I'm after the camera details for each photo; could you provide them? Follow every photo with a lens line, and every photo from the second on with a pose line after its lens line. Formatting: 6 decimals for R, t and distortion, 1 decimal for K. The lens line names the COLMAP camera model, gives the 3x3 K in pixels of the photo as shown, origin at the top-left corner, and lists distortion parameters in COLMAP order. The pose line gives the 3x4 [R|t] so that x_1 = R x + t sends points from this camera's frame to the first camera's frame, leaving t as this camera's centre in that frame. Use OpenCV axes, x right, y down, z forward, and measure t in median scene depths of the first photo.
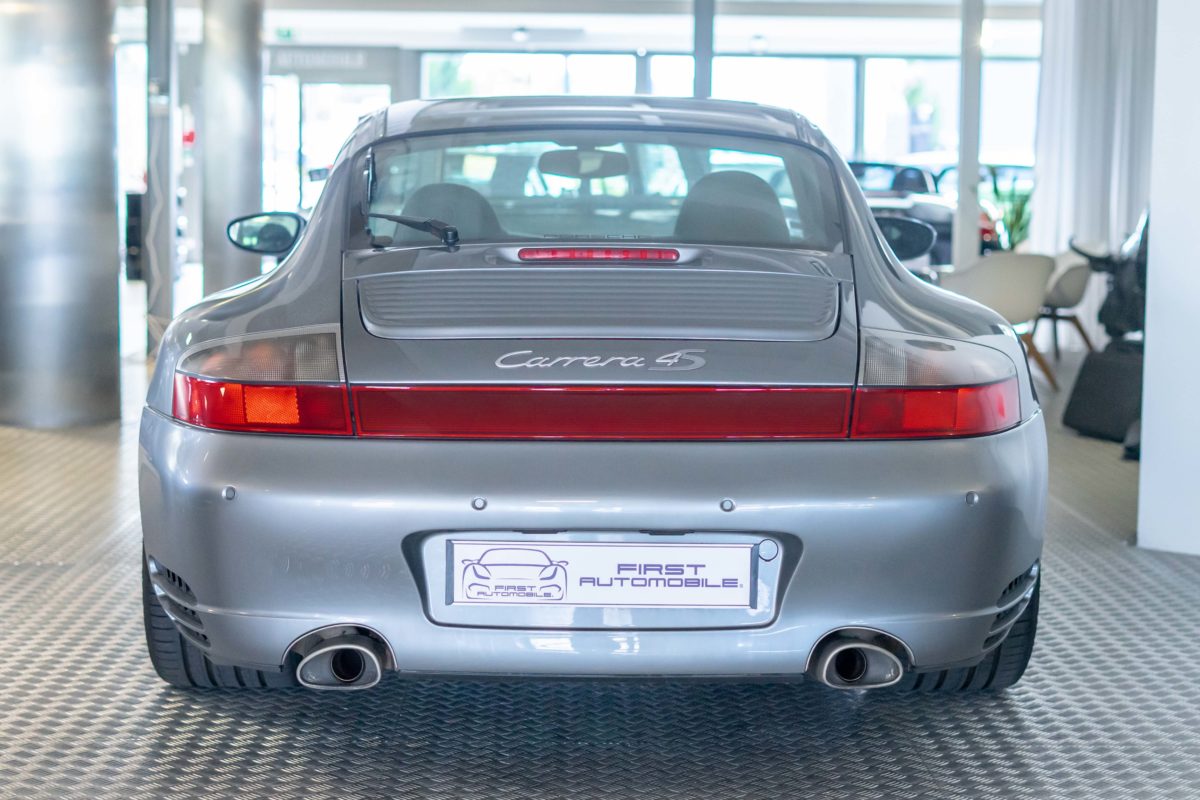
lens RADIAL K [[2143.9, 0, 600.0], [0, 2143.9, 400.0], [0, 0, 1]] dist [0.063386, 0.088285]
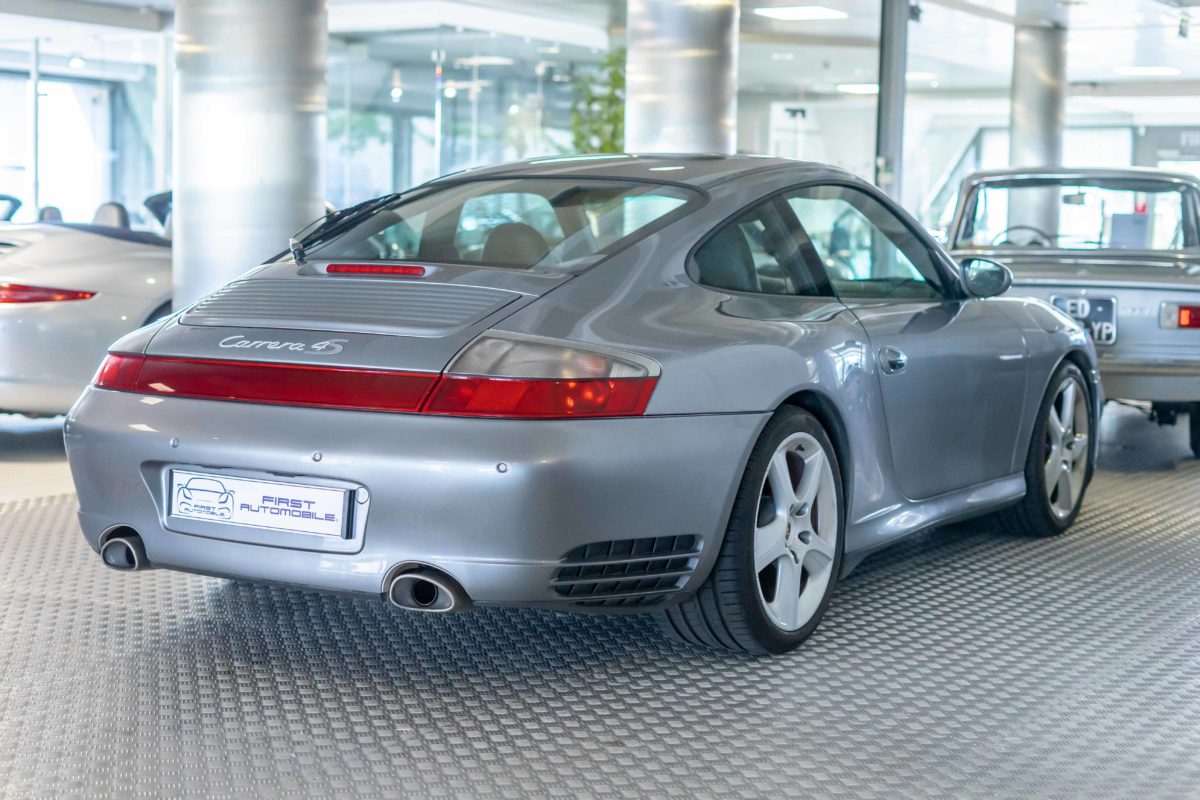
lens RADIAL K [[2008.4, 0, 598.4], [0, 2008.4, 375.2], [0, 0, 1]] dist [-0.023191, -0.007872]
pose [[0.852535, 0.046804, -0.520570, 0.833025], [-0.065454, 0.997702, -0.017491, 0.009468], [0.518556, 0.048985, 0.853640, 0.035893]]
